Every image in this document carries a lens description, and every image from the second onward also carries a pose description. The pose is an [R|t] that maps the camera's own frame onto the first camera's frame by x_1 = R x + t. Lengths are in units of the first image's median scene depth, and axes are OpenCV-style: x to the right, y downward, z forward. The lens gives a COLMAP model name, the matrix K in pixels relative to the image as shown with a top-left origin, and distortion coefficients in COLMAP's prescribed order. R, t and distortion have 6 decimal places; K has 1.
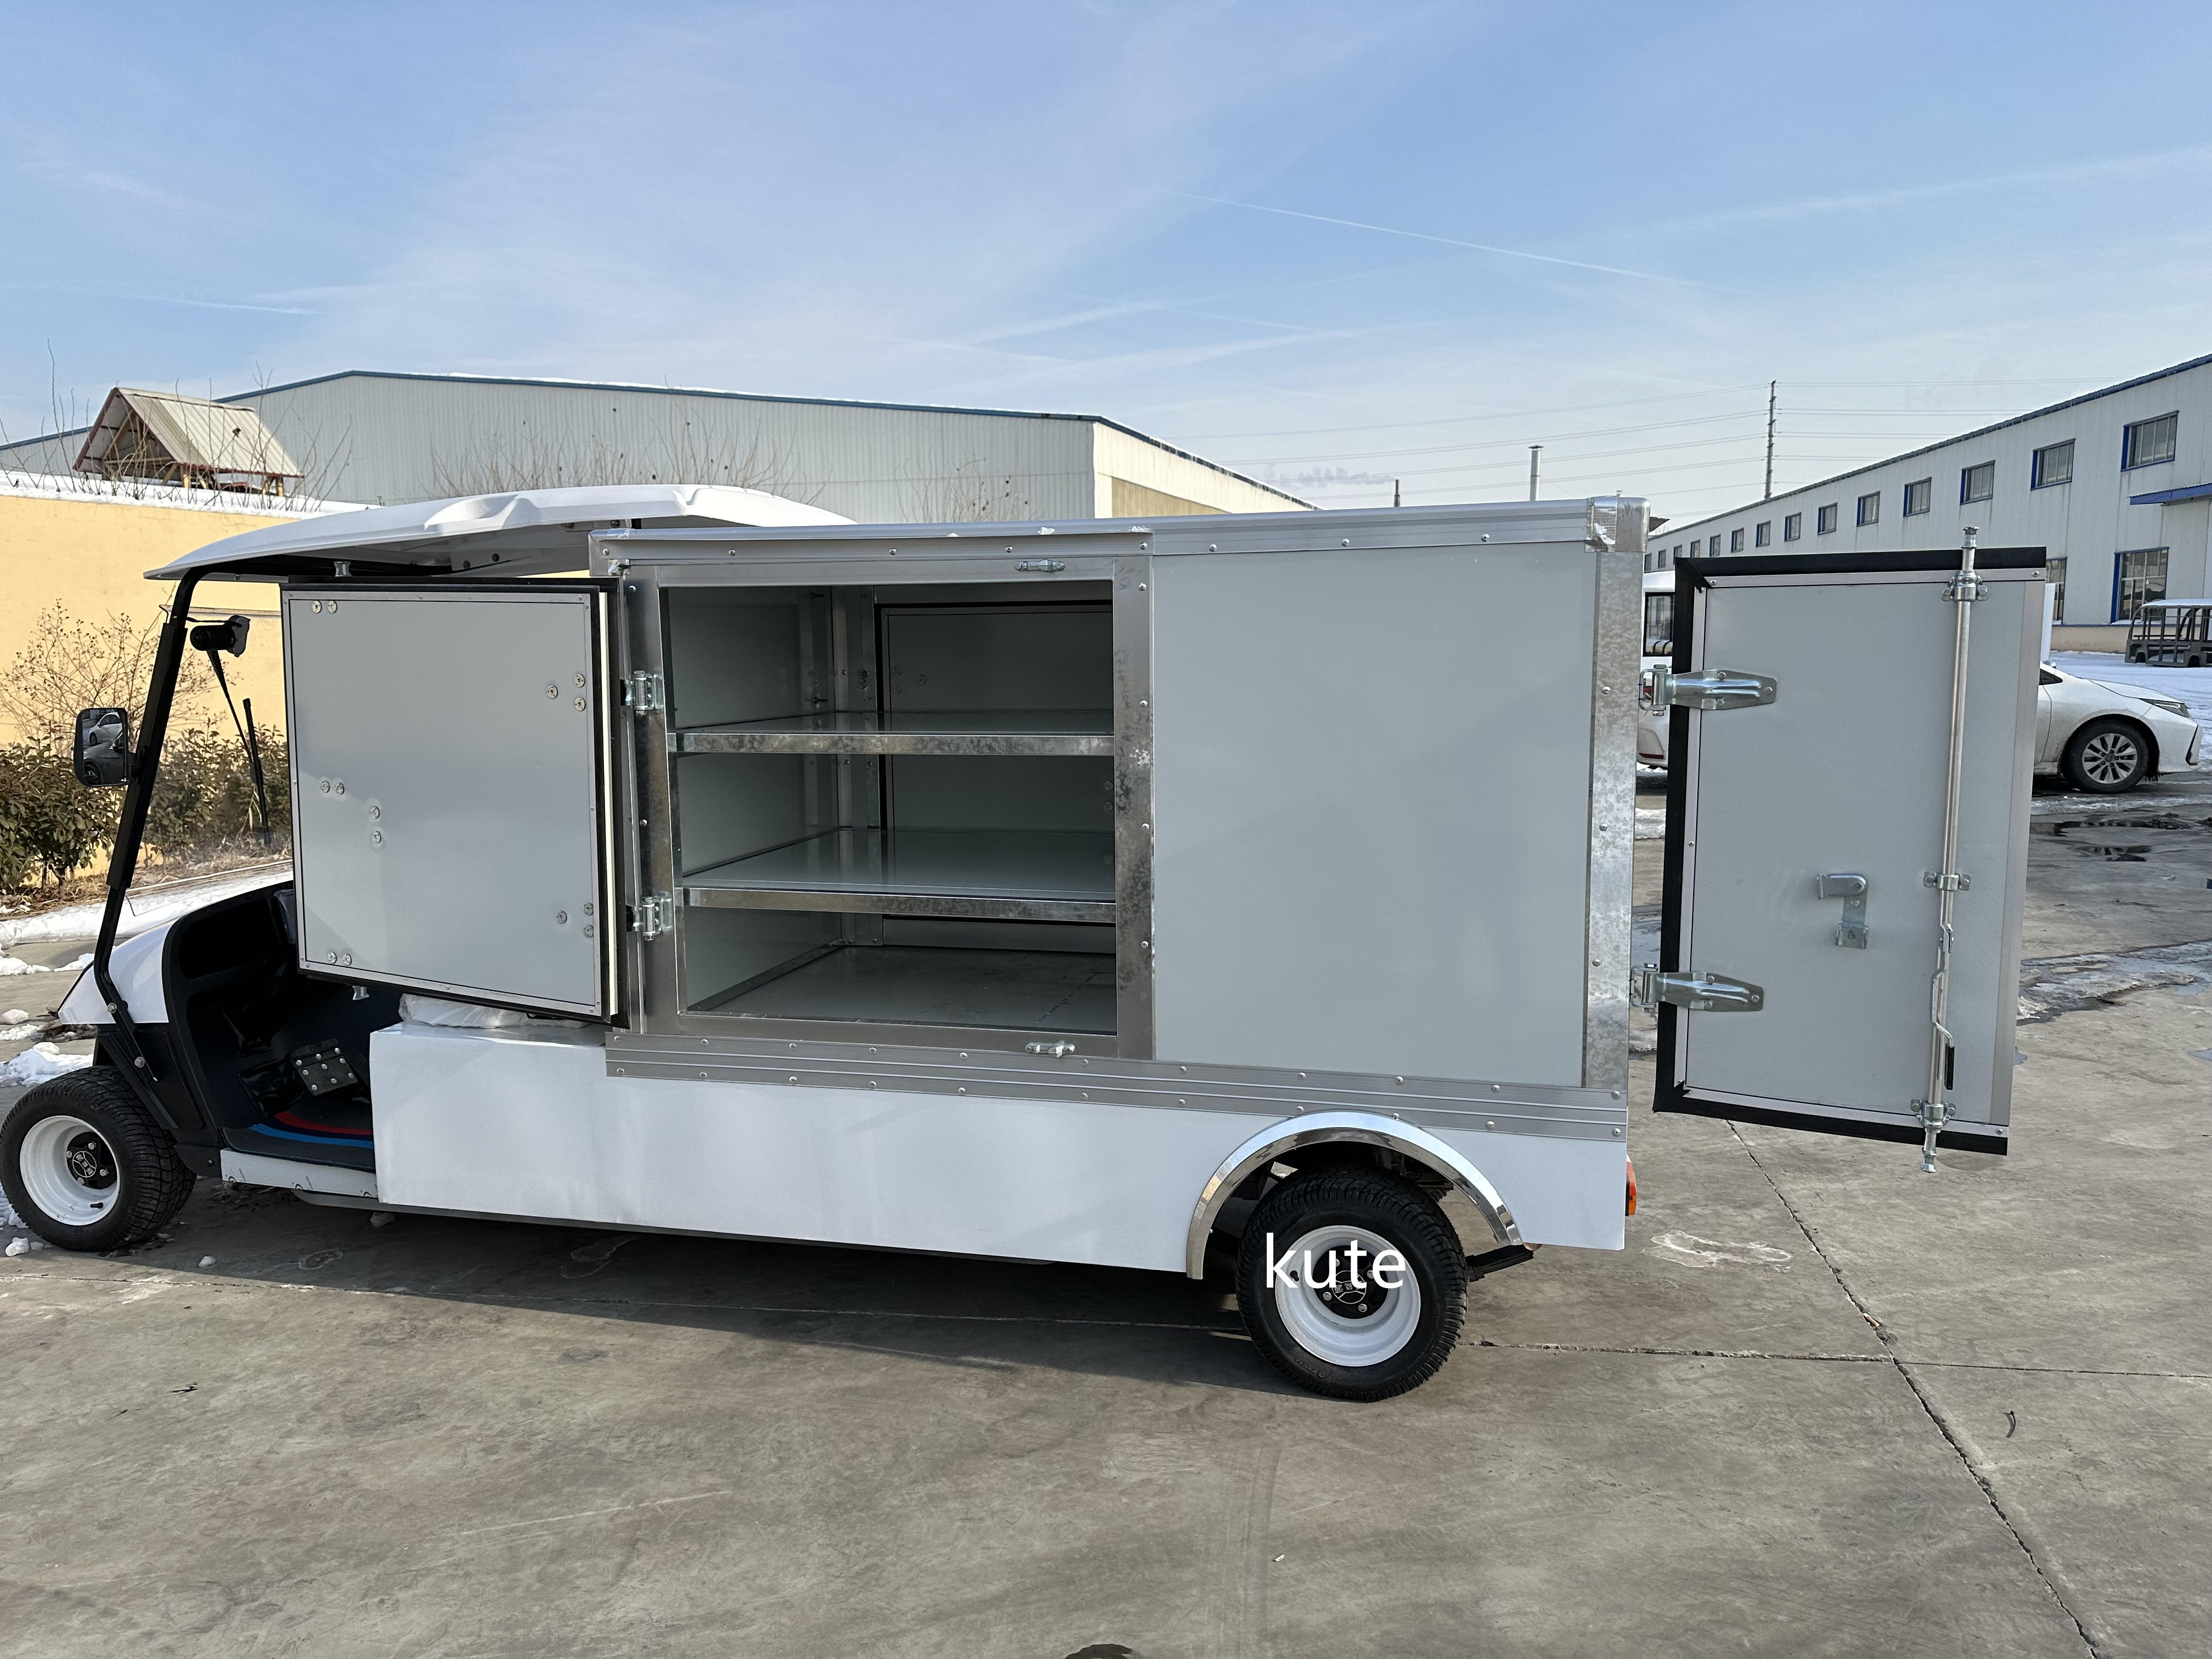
lens RADIAL K [[1591.5, 0, 1102.5], [0, 1591.5, 805.8], [0, 0, 1]] dist [0.012954, -0.008260]
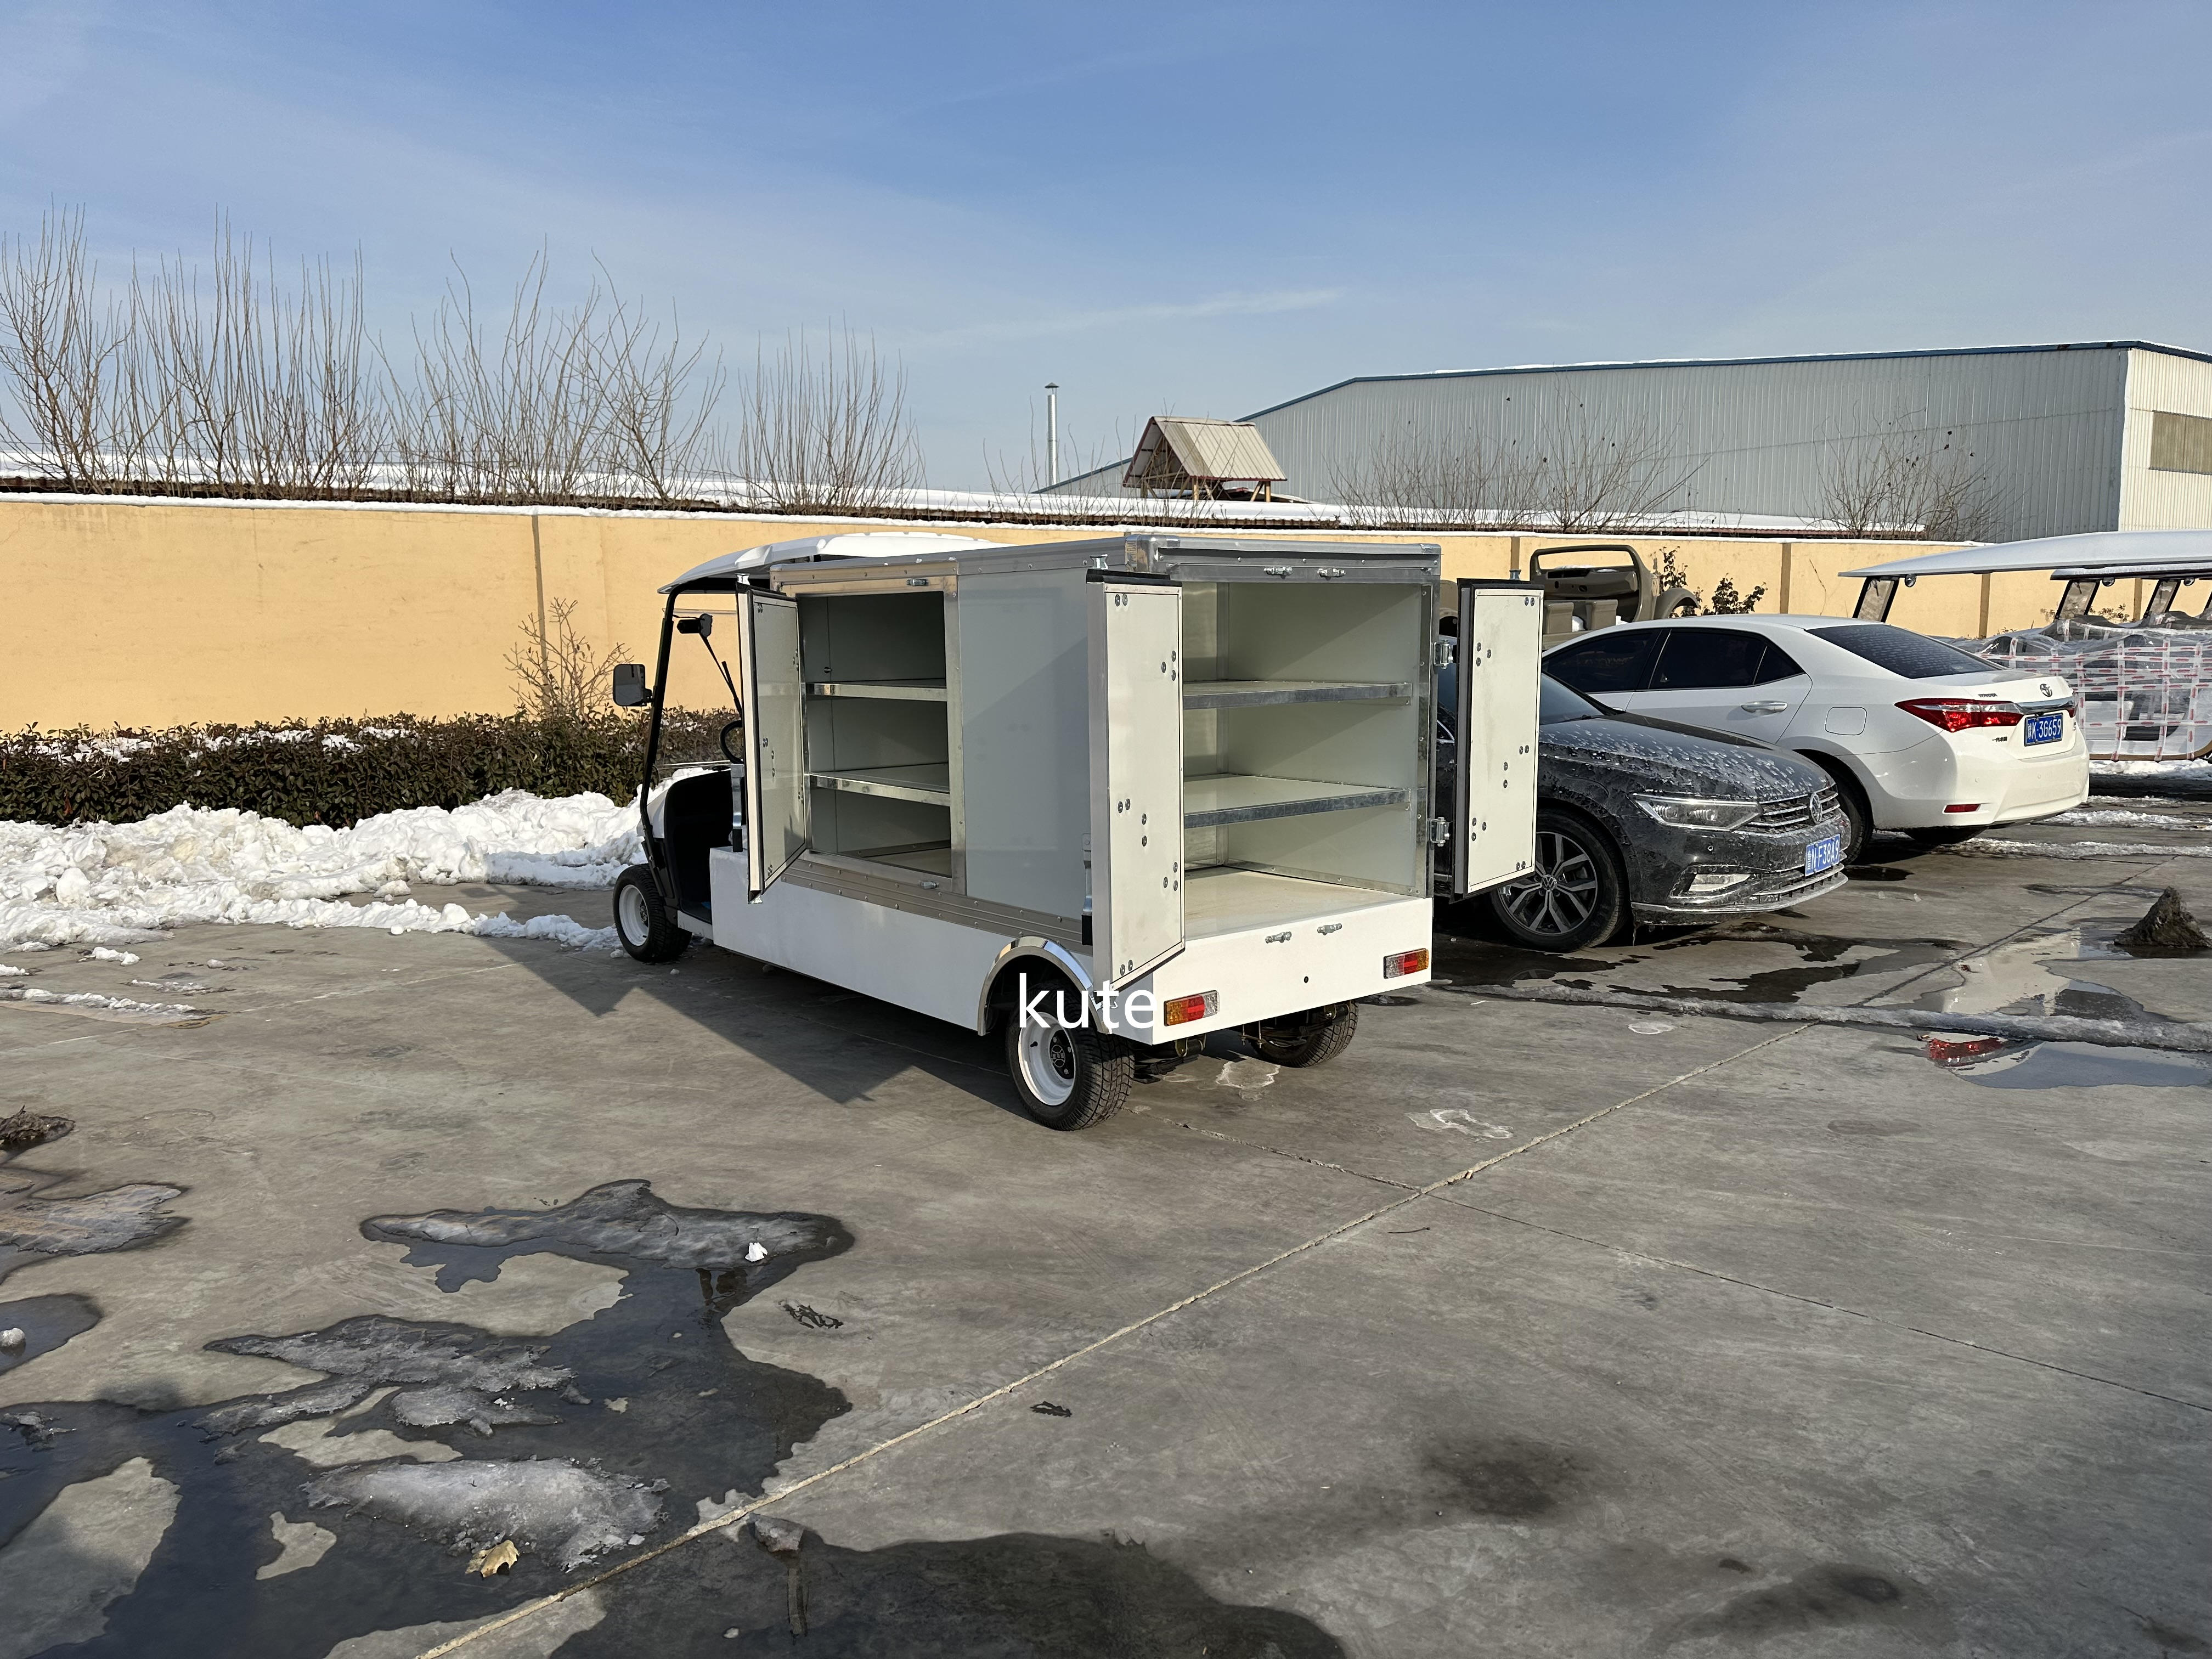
lens RADIAL K [[1578.4, 0, 1095.8], [0, 1578.4, 861.4], [0, 0, 1]] dist [0.108642, -0.122977]
pose [[0.796373, 0.086956, -0.598522, 1.084472], [-0.057745, 0.996021, 0.067874, 0.011534], [0.602043, -0.019491, 0.798226, -0.184745]]
